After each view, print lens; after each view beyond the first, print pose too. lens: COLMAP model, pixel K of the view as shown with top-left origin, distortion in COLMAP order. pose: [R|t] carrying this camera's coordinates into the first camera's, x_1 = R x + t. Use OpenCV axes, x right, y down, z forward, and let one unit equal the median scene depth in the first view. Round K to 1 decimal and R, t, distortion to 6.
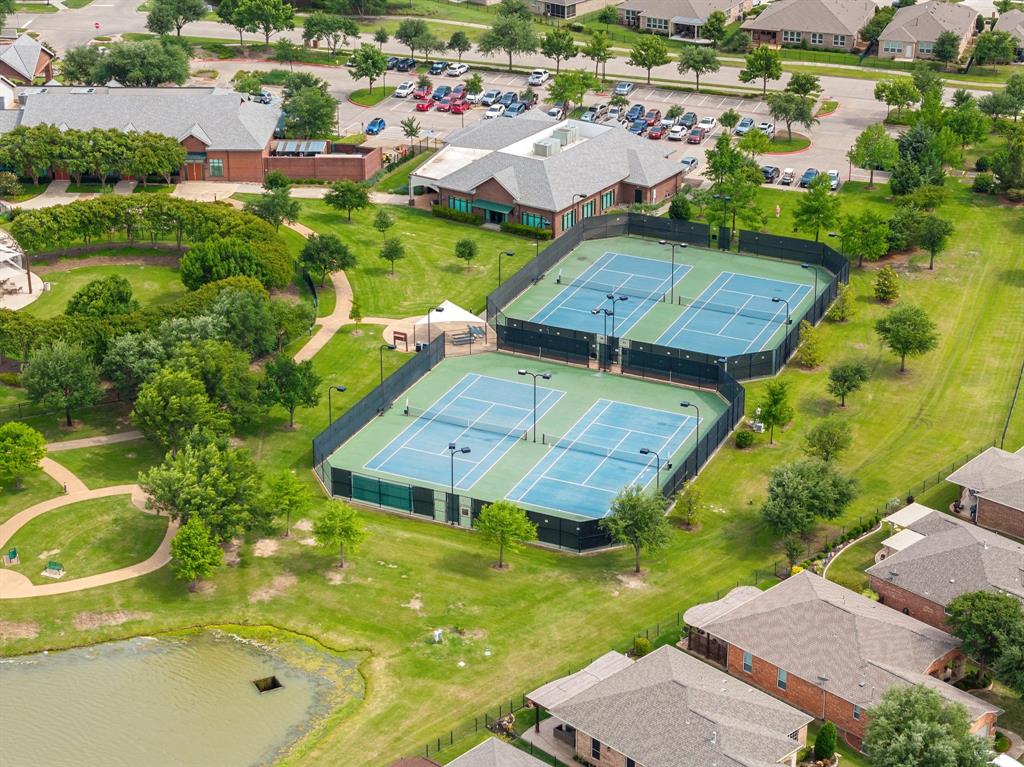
lens RADIAL K [[2040.2, 0, 512.0], [0, 2040.2, 383.5], [0, 0, 1]] dist [-0.073531, 0.467969]
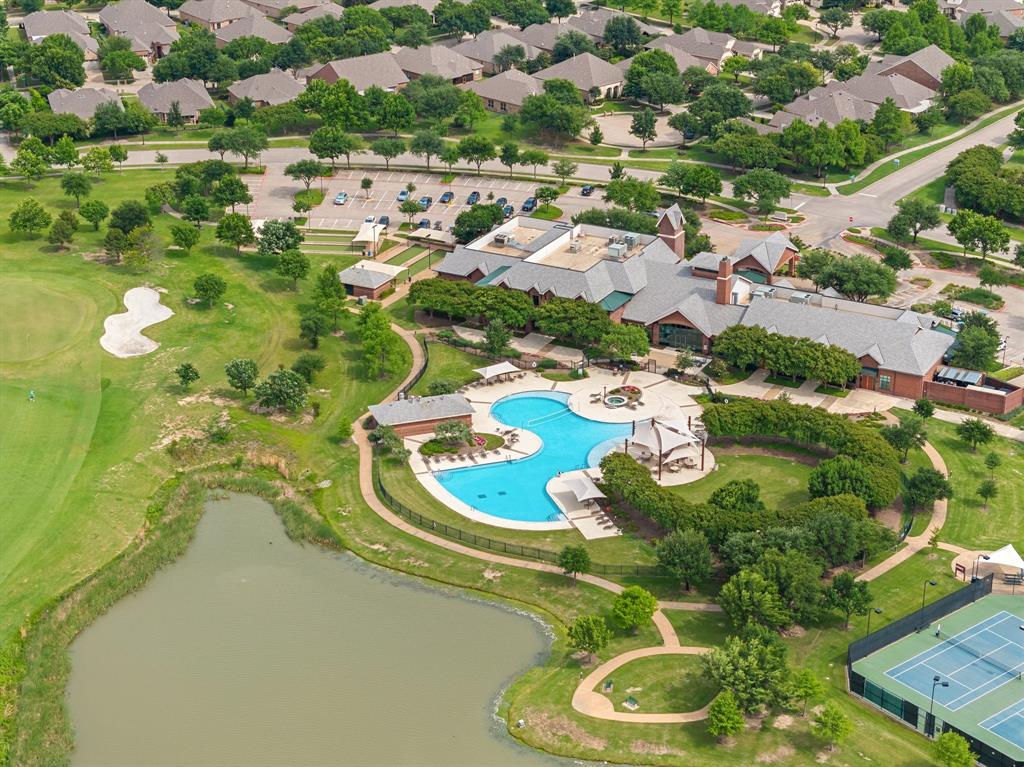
lens RADIAL K [[2040.2, 0, 512.0], [0, 2040.2, 383.5], [0, 0, 1]] dist [-0.073531, 0.467969]
pose [[0.899475, 0.172596, -0.401442, 0.186770], [-0.180399, 0.983417, 0.018606, -0.112411], [0.397996, 0.055685, 0.915696, -0.274070]]
